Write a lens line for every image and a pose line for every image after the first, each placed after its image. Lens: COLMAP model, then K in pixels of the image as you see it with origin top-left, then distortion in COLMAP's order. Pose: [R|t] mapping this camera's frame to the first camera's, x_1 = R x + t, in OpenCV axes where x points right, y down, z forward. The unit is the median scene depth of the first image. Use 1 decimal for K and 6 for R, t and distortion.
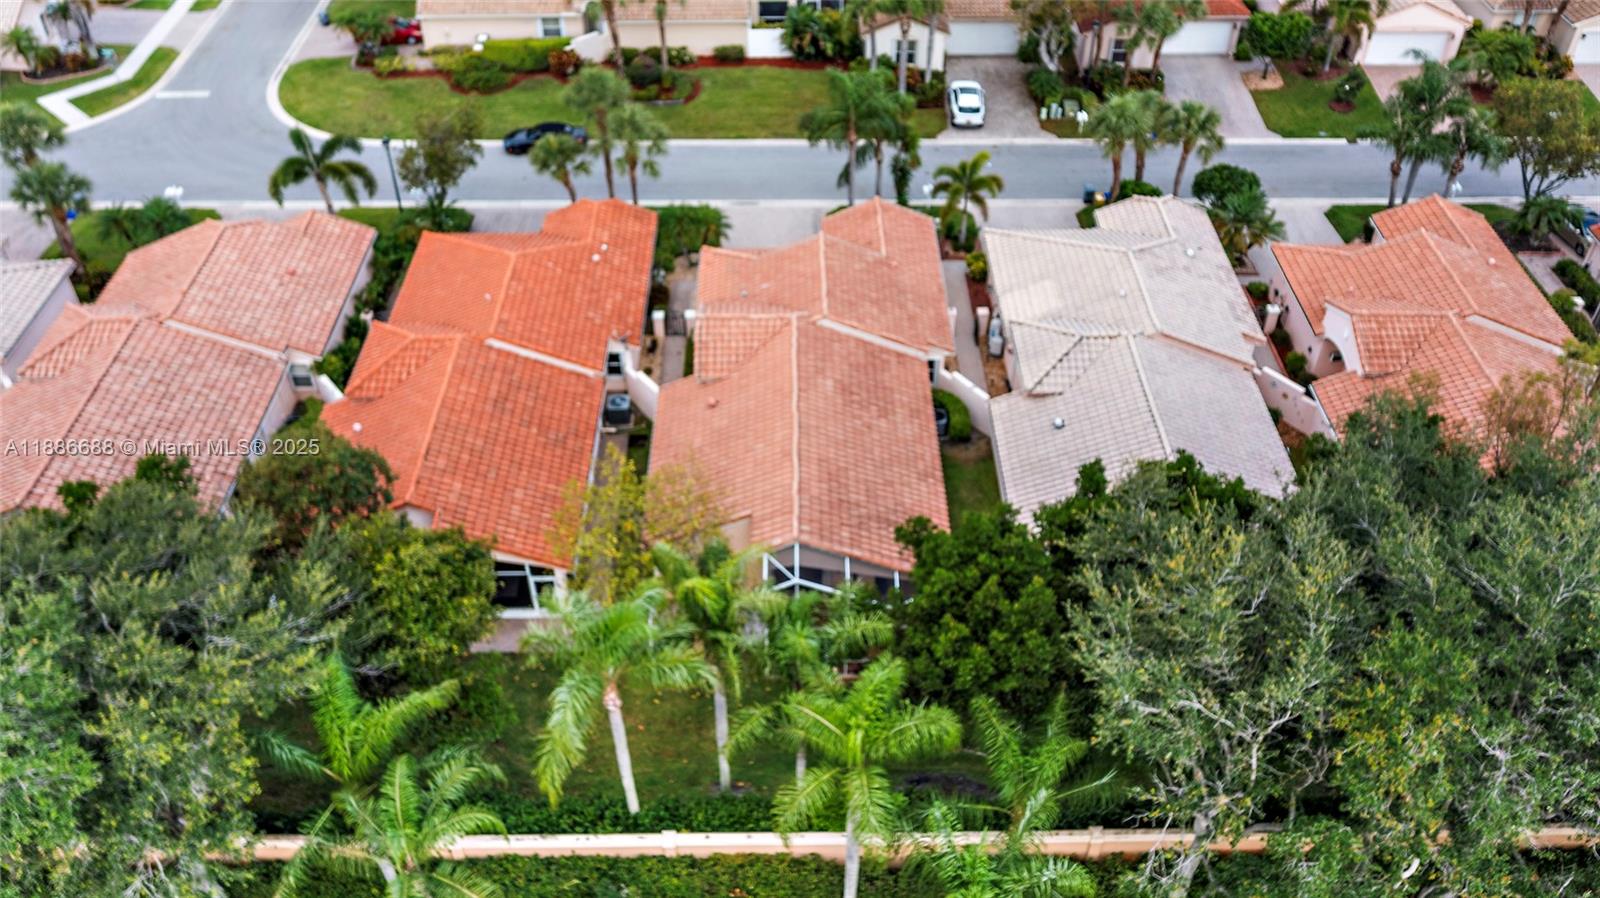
lens RADIAL K [[1307.0, 0, 800.0], [0, 1307.0, 449.0], [0, 0, 1]] dist [0.003676, 0.014801]
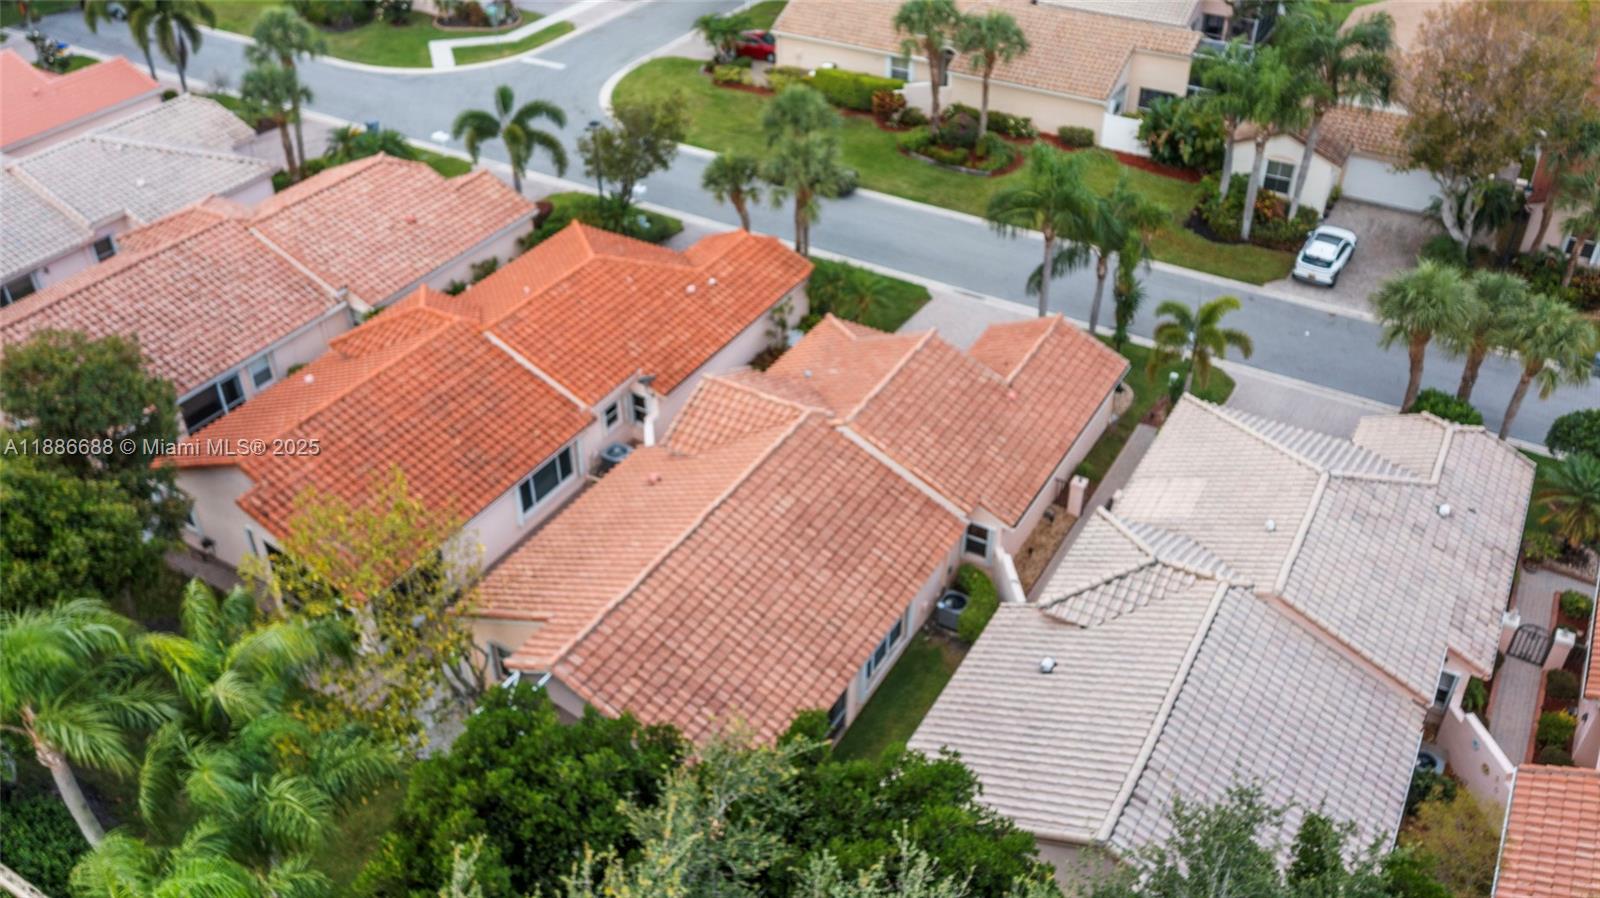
lens RADIAL K [[1307.0, 0, 800.0], [0, 1307.0, 449.0], [0, 0, 1]] dist [0.003676, 0.014801]
pose [[0.859530, 0.302321, -0.412080, 0.217015], [-0.335713, 0.941919, -0.009204, -0.049353], [0.385363, 0.146252, 0.911101, 0.209459]]
